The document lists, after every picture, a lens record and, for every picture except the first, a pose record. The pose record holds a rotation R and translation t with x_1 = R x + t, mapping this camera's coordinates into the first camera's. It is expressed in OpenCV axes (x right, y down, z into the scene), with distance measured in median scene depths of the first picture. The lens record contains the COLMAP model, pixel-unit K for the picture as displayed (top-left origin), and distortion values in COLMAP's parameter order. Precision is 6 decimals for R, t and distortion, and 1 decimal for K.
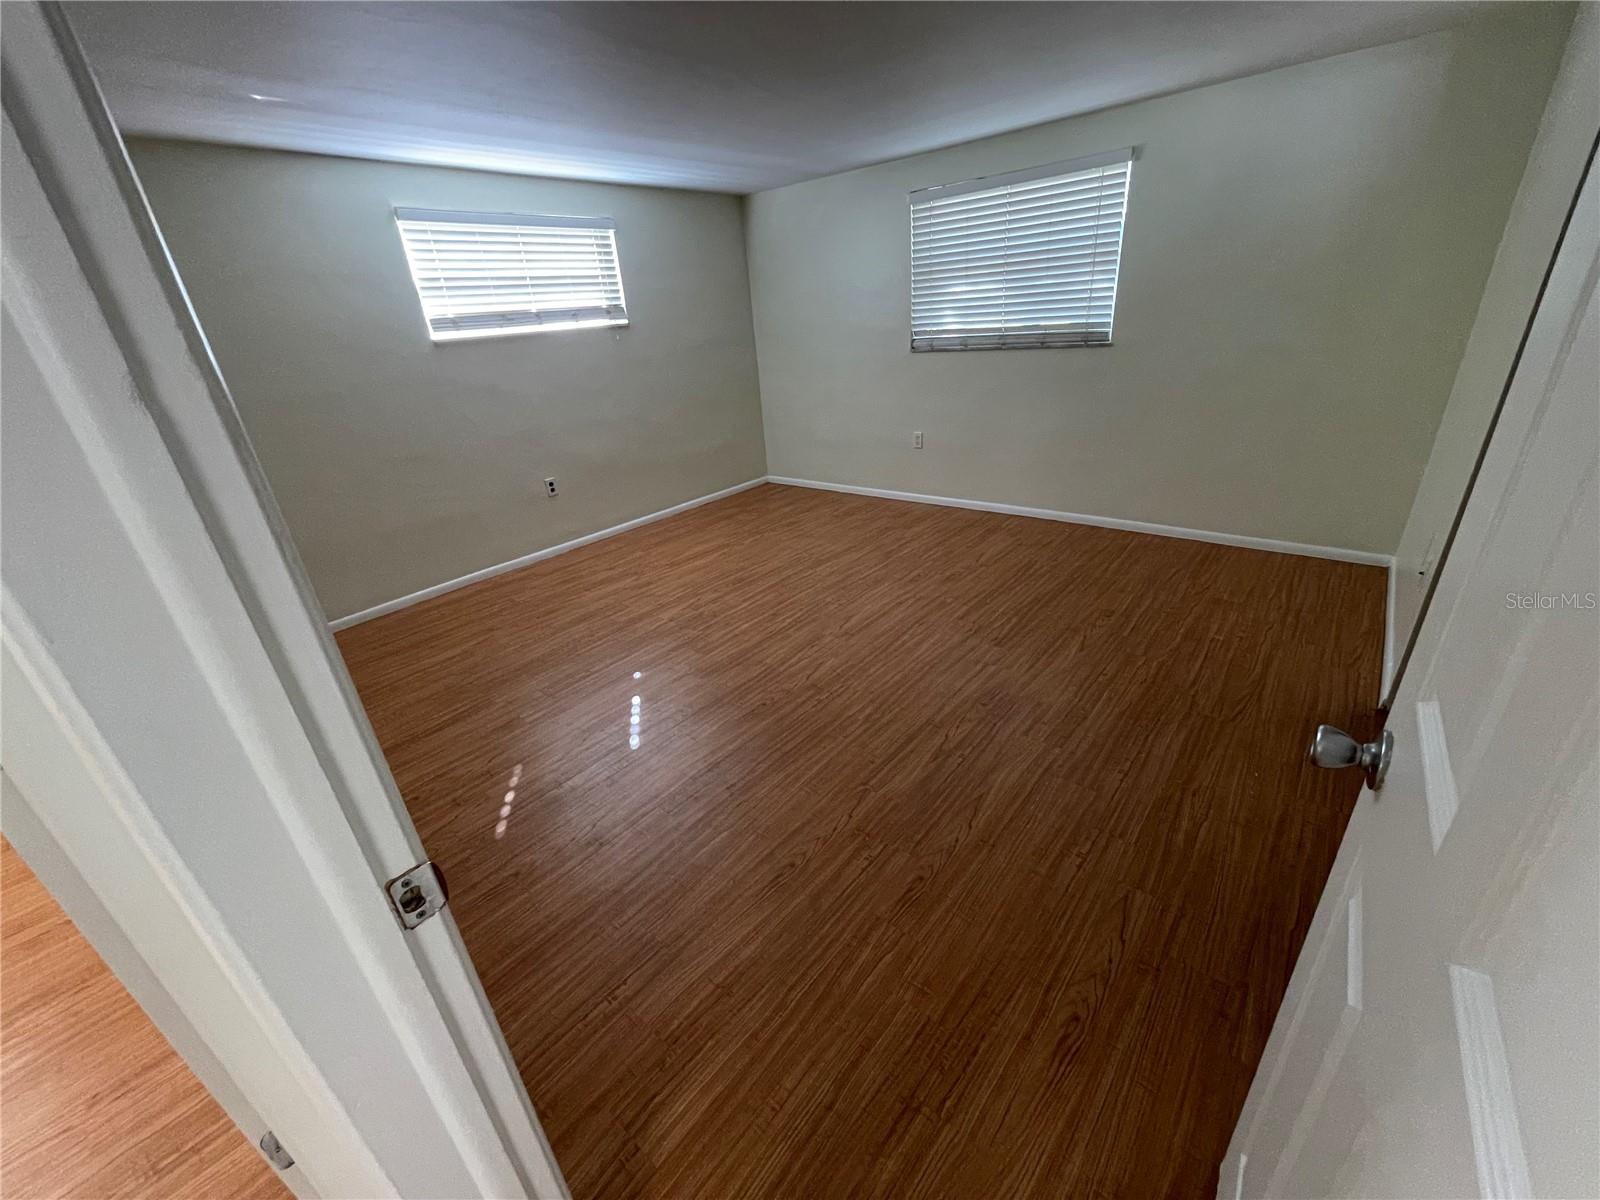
lens RADIAL K [[646.7, 0, 796.3], [0, 646.7, 603.5], [0, 0, 1]] dist [-0.002076, 0.002358]
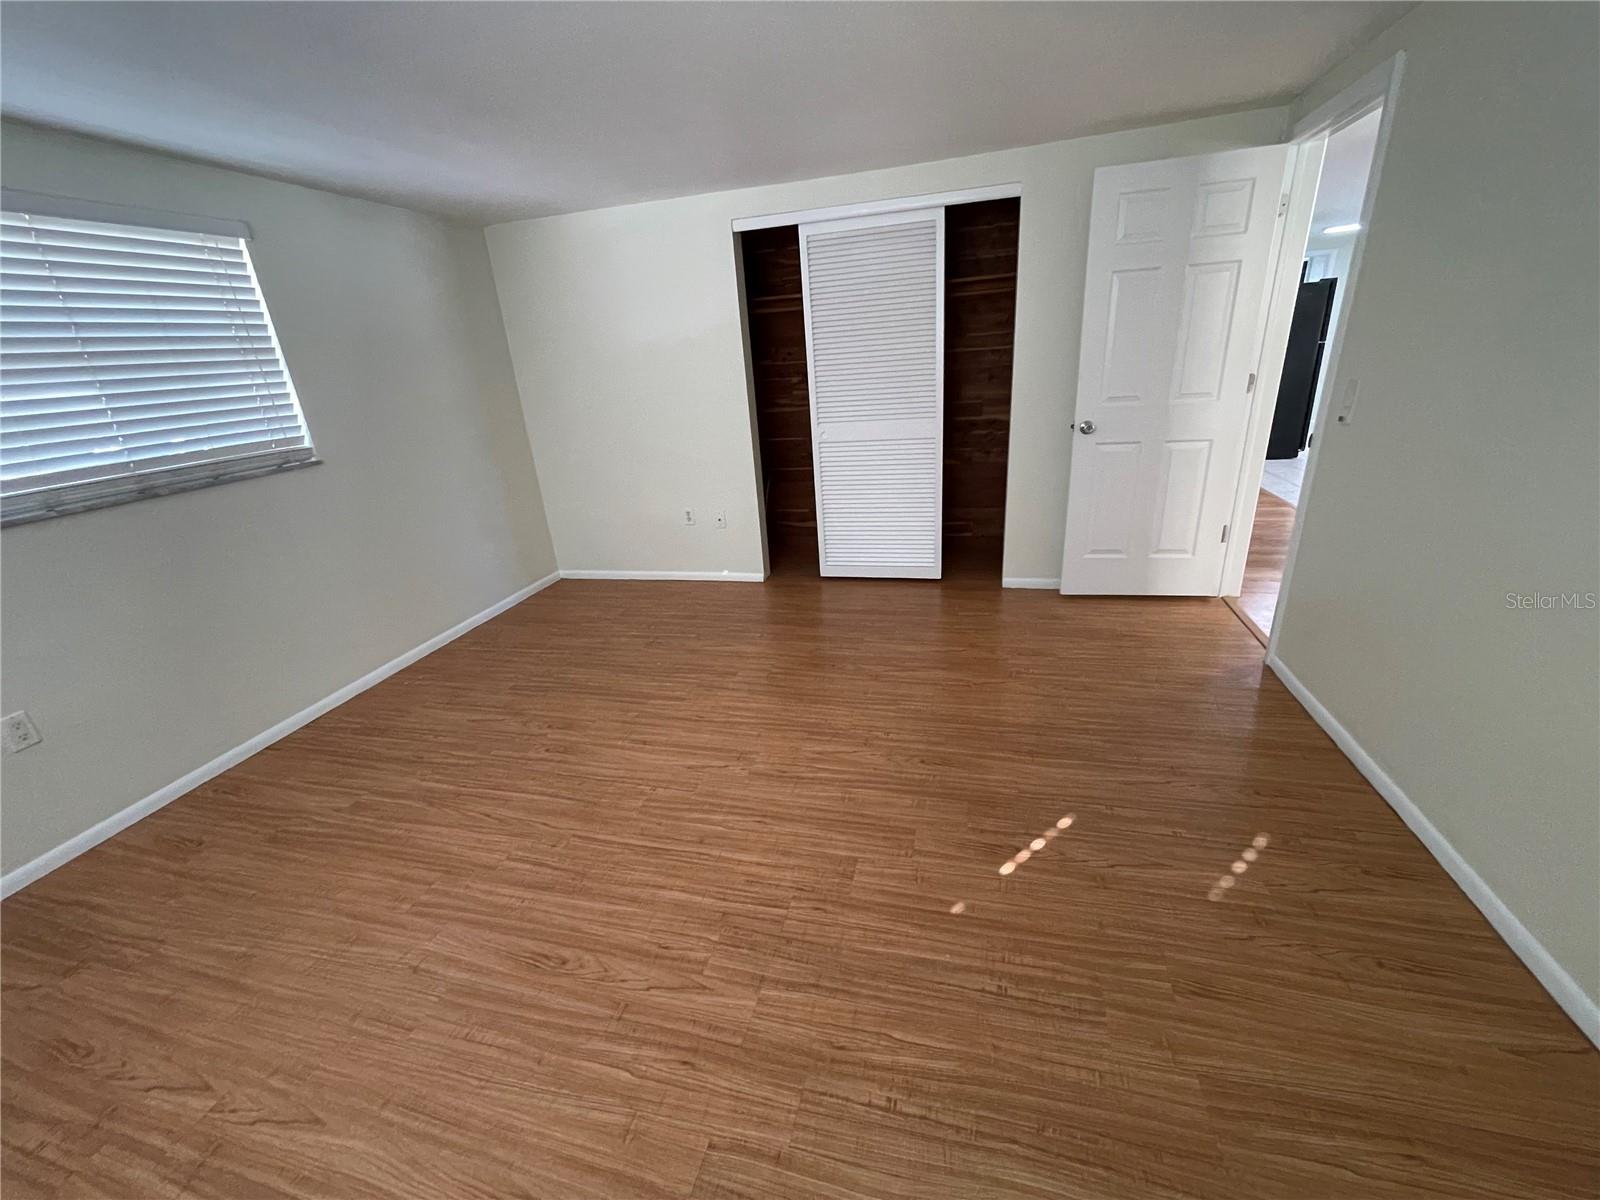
lens RADIAL K [[646.7, 0, 796.3], [0, 646.7, 603.5], [0, 0, 1]] dist [-0.002076, 0.002358]
pose [[-0.420277, -0.233581, 0.876817, -0.522679], [0.465787, 0.773740, 0.429383, -0.354990], [-0.778724, 0.588869, -0.216386, 0.873637]]
